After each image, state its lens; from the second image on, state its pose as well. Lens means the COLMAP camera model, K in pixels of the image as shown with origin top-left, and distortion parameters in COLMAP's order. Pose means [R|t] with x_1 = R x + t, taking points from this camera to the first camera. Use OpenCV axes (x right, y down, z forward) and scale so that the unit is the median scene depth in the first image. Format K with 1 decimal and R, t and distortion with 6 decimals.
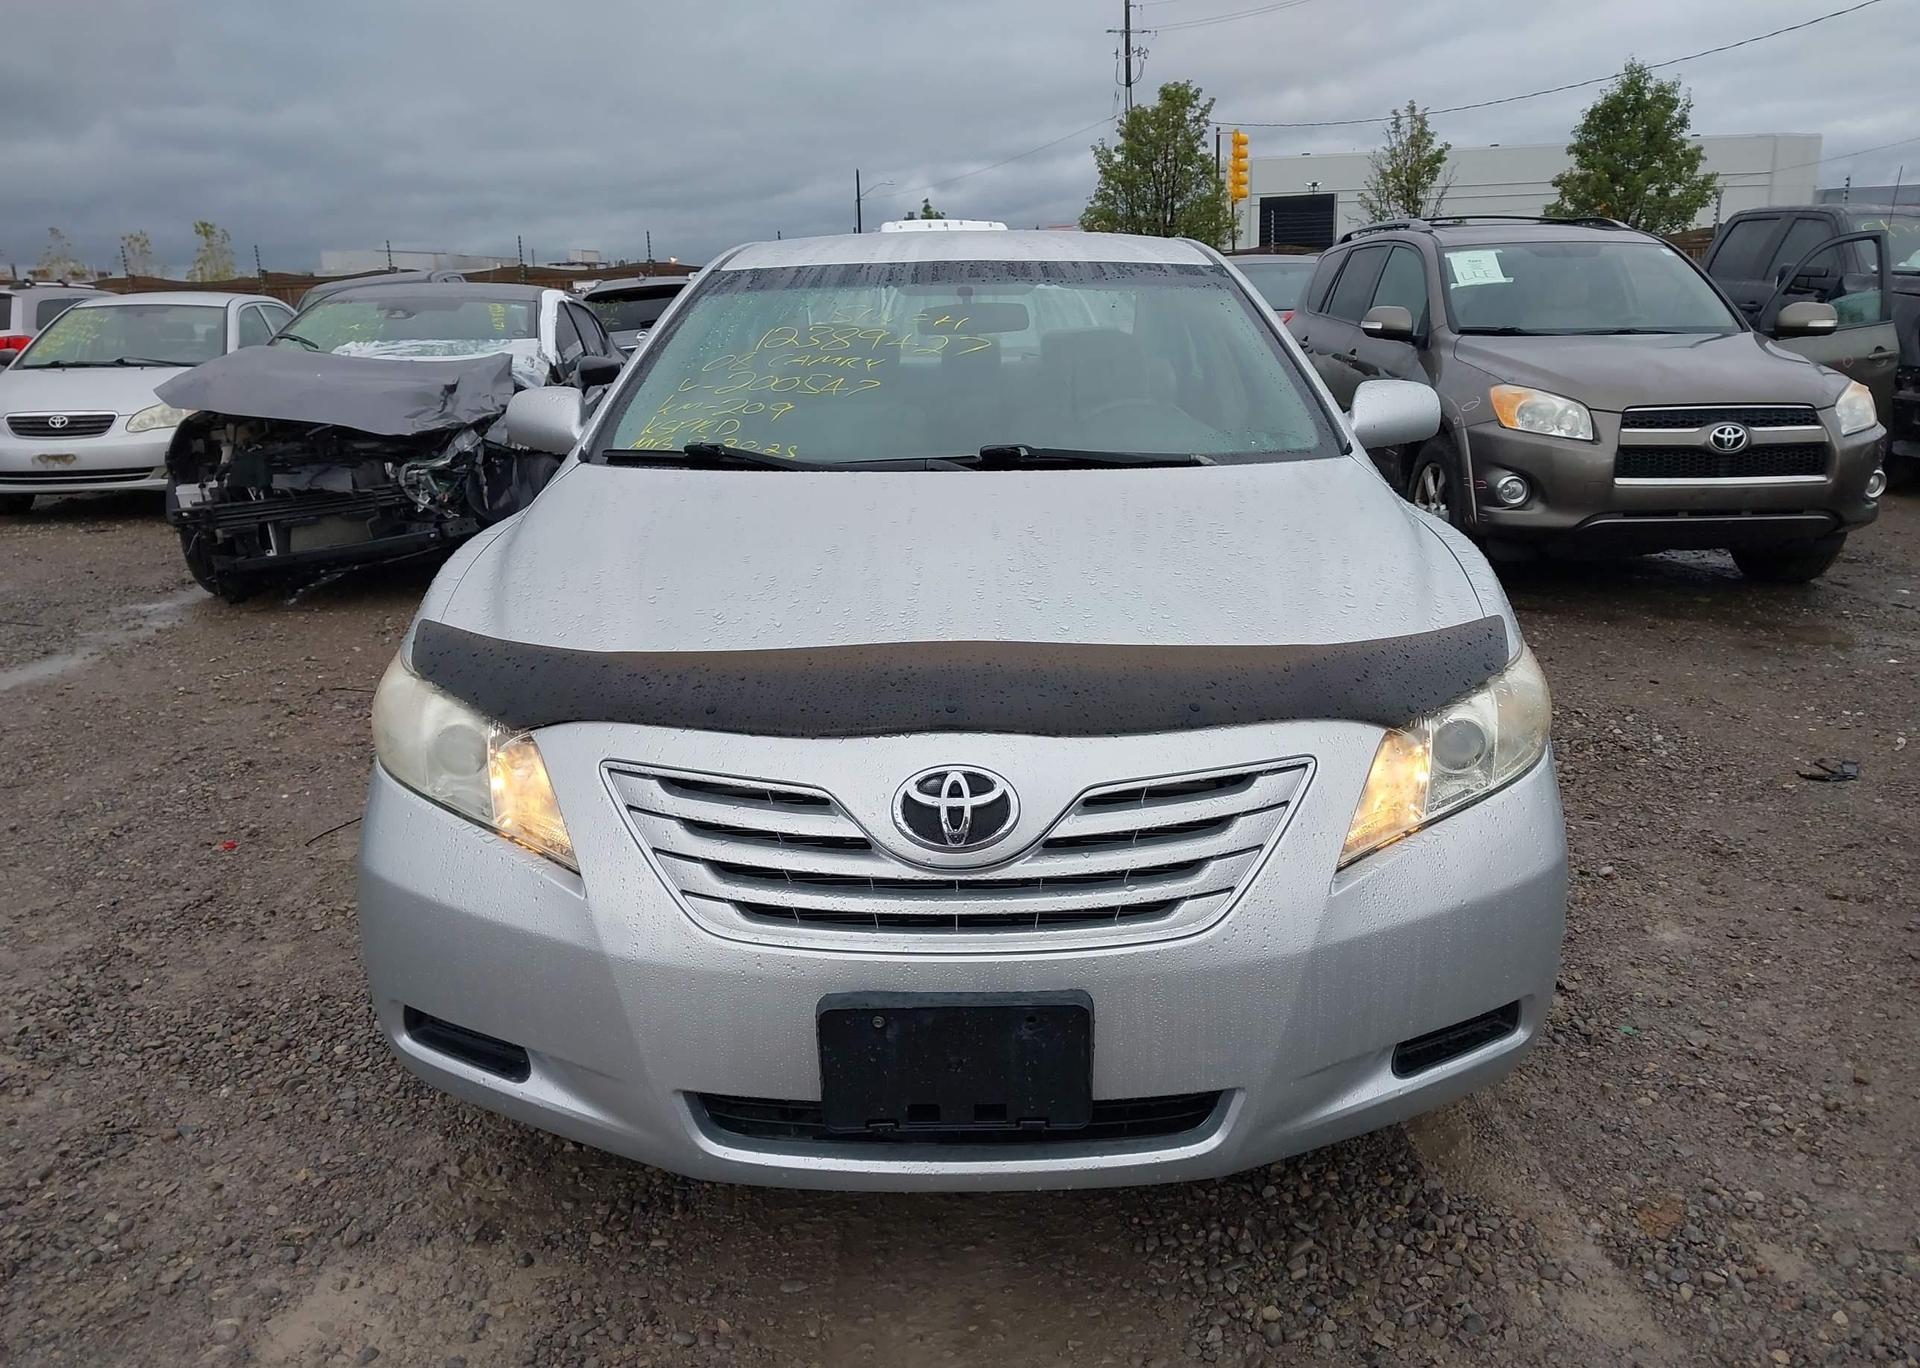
lens RADIAL K [[1560.7, 0, 960.0], [0, 1560.7, 684.0], [0, 0, 1]] dist [0.019768, -0.015381]
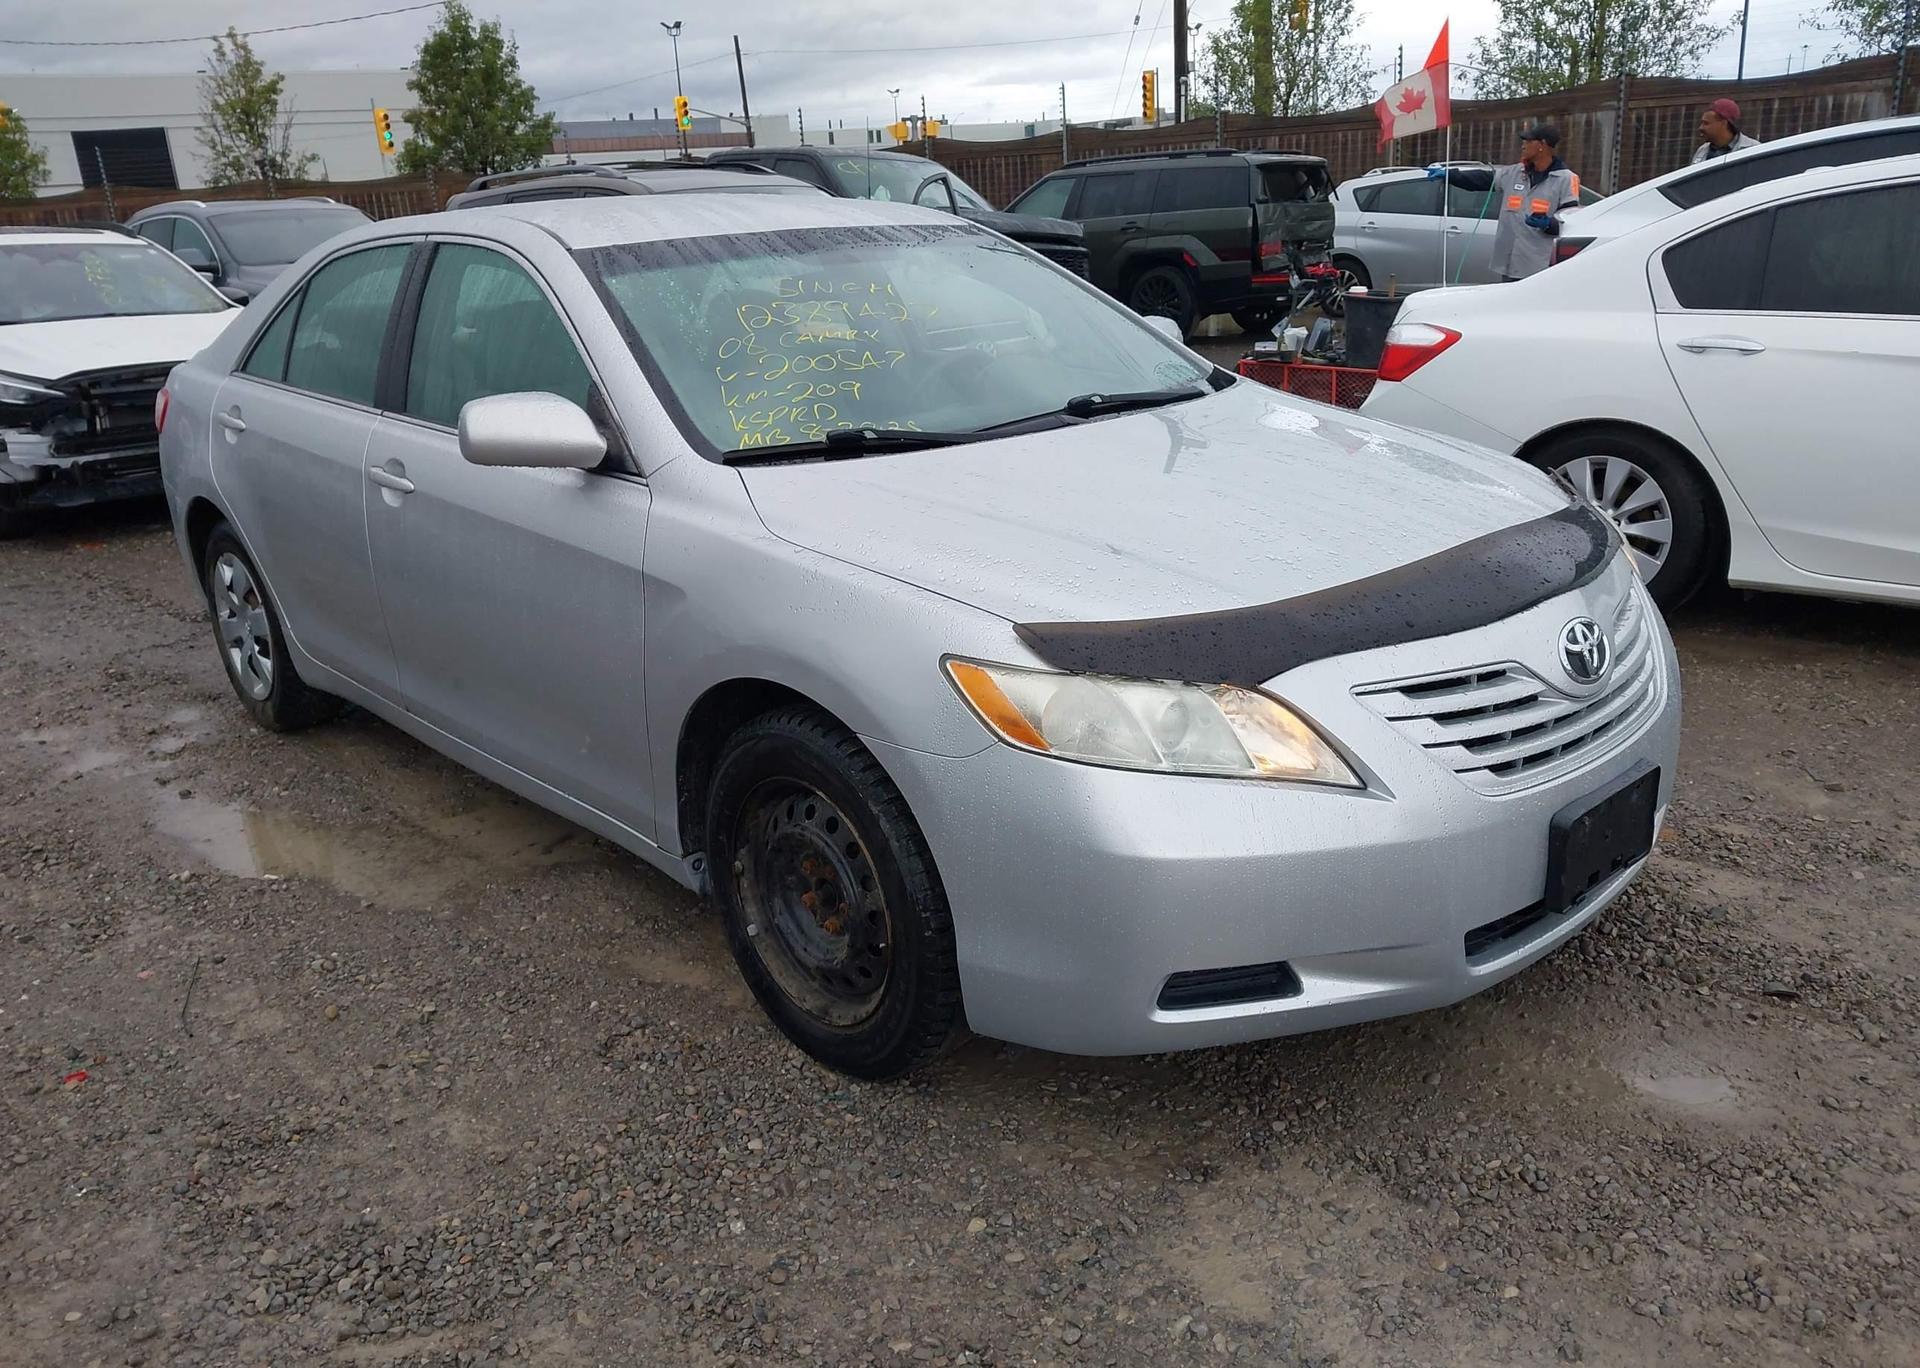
lens RADIAL K [[1560.7, 0, 960.0], [0, 1560.7, 684.0], [0, 0, 1]] dist [0.019768, -0.015381]
pose [[0.725331, -0.223526, 0.651100, -0.100690], [0.197061, 0.973655, 0.114733, -0.012097], [-0.659593, 0.045087, 0.750270, 0.027630]]
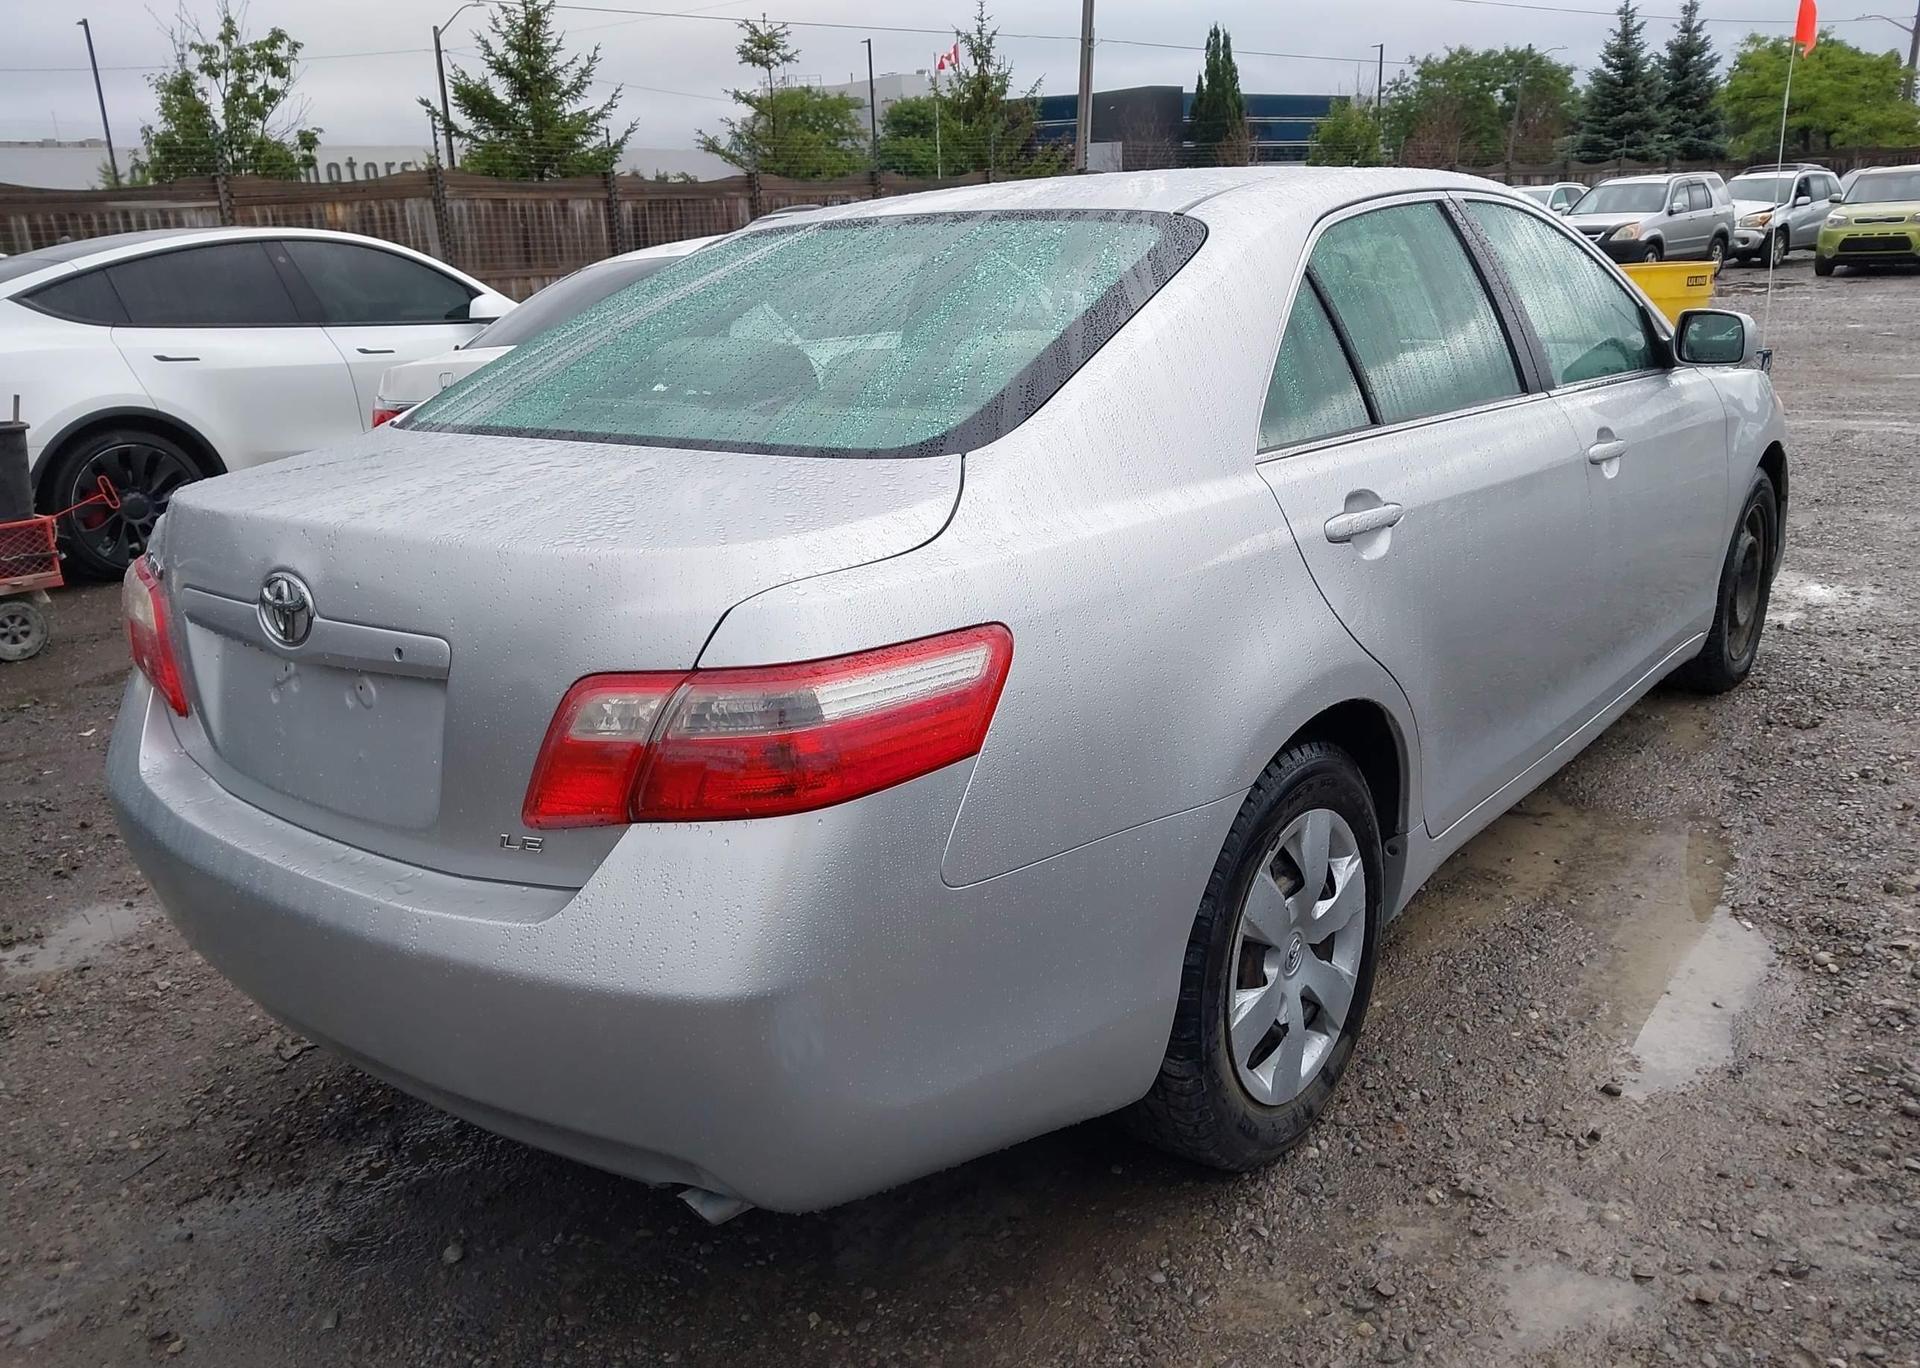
lens RADIAL K [[1560.7, 0, 960.0], [0, 1560.7, 684.0], [0, 0, 1]] dist [0.019768, -0.015381]
pose [[-0.807163, -0.108876, 0.580201, -0.073154], [0.200322, 0.874010, 0.442694, -0.078532], [-0.555300, 0.473553, -0.683658, 0.311107]]
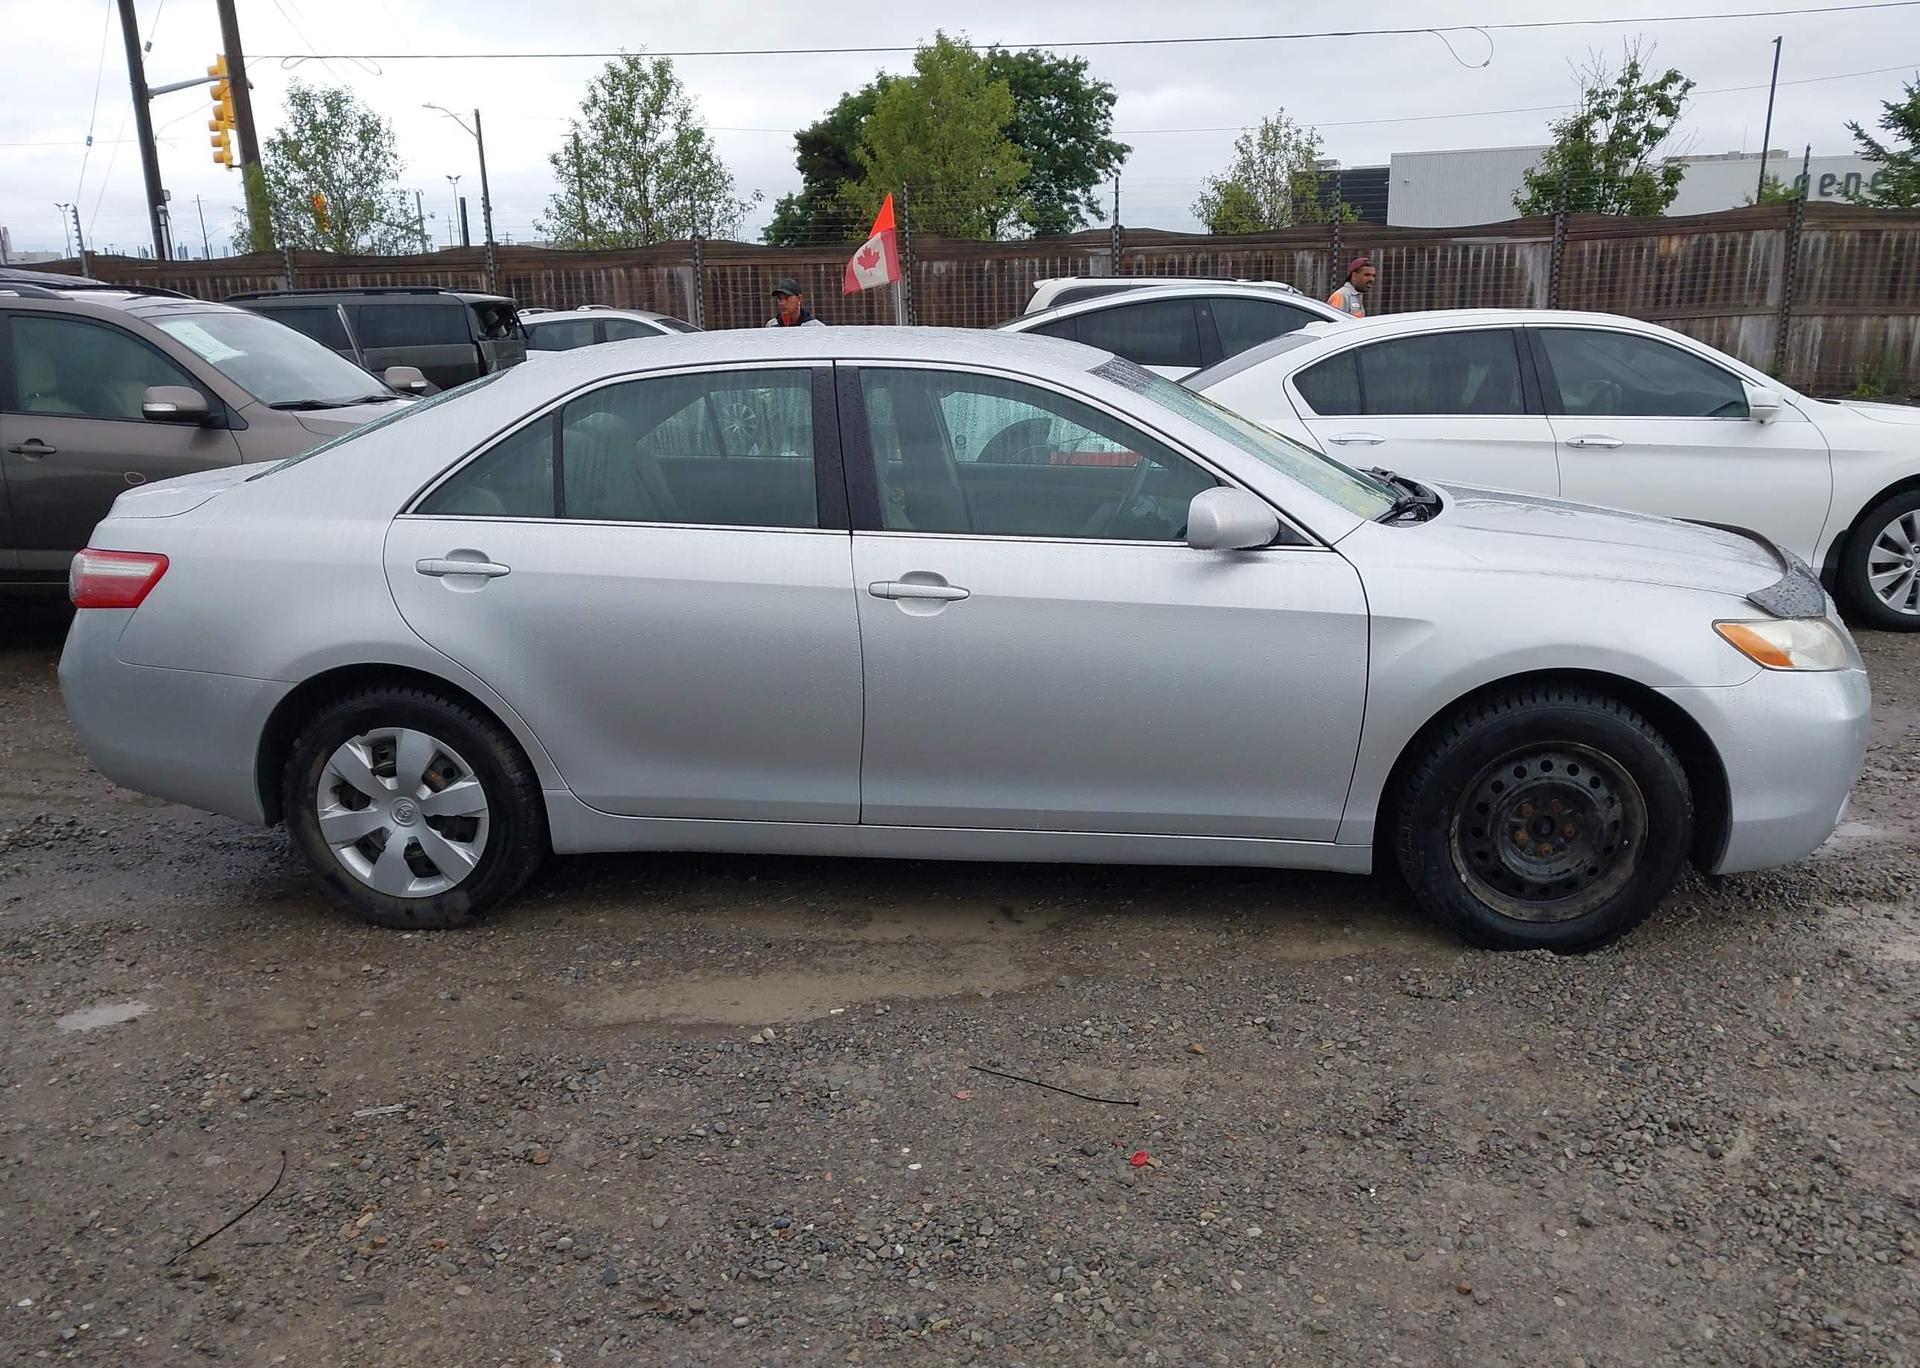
lens RADIAL K [[1560.7, 0, 960.0], [0, 1560.7, 684.0], [0, 0, 1]] dist [0.019768, -0.015381]
pose [[0.077621, -0.227938, 0.970577, -0.191389], [0.254273, 0.945846, 0.201795, -0.046337], [-0.964013, 0.231128, 0.131376, 0.154592]]
